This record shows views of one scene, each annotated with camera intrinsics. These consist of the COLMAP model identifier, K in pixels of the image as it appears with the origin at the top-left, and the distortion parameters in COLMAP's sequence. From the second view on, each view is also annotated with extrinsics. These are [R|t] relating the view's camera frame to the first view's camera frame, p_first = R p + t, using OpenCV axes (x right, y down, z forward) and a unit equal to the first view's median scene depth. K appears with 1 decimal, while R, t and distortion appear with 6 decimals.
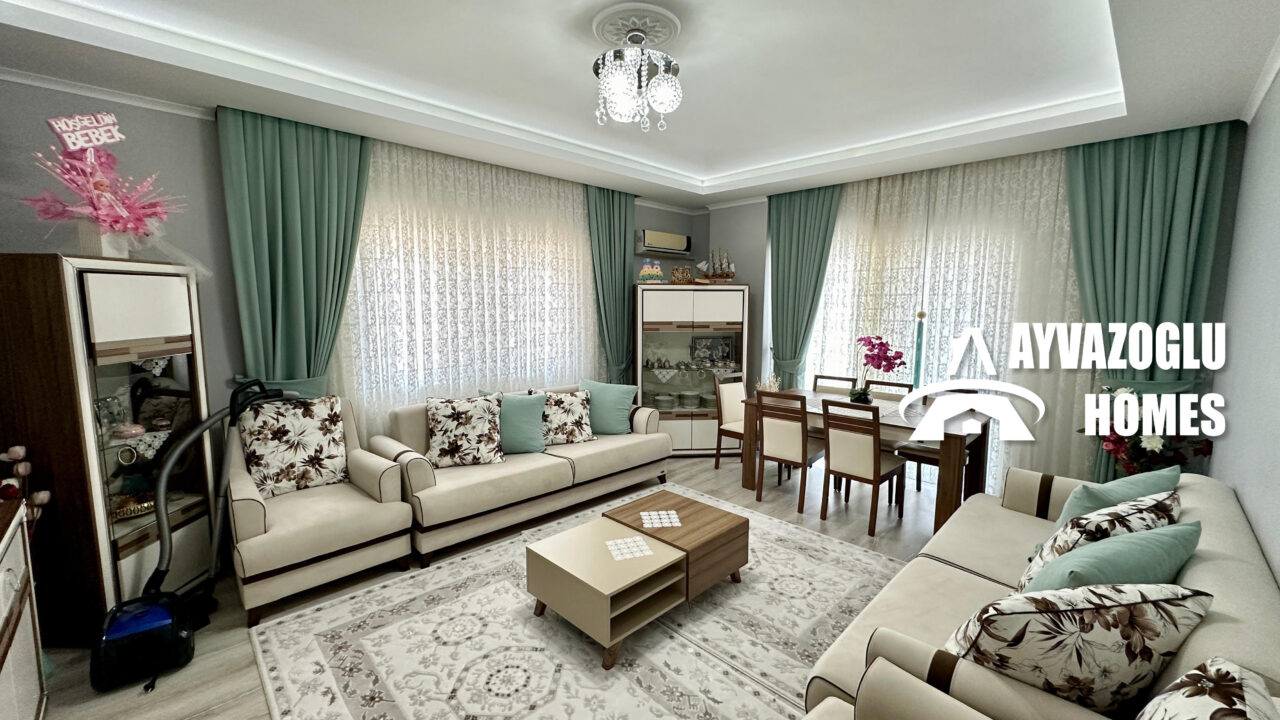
lens RADIAL K [[511.7, 0, 640.0], [0, 511.7, 360.0], [0, 0, 1]] dist [-0.000302, -0.000108]
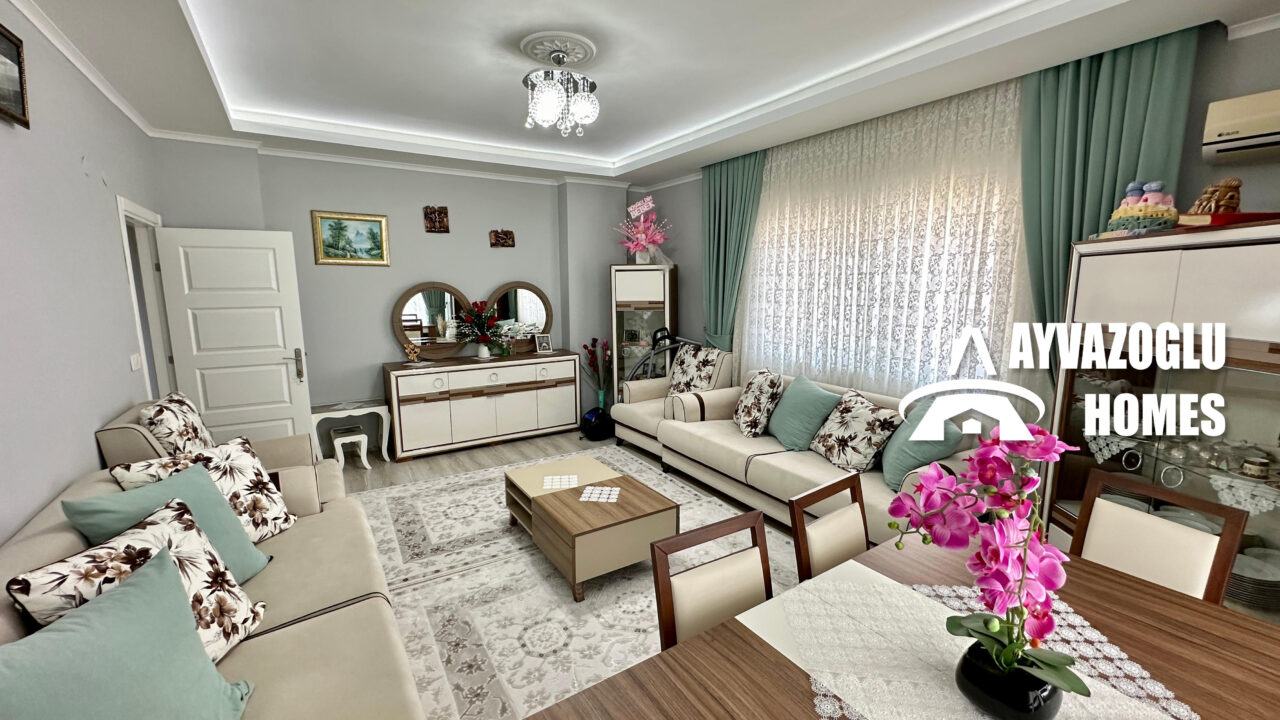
lens RADIAL K [[511.7, 0, 640.0], [0, 511.7, 360.0], [0, 0, 1]] dist [-0.000302, -0.000108]
pose [[-0.202904, 0.142621, -0.968756, 1.014800], [-0.105872, 0.980341, 0.166501, -0.138834], [0.973458, 0.136348, -0.183816, 1.269380]]
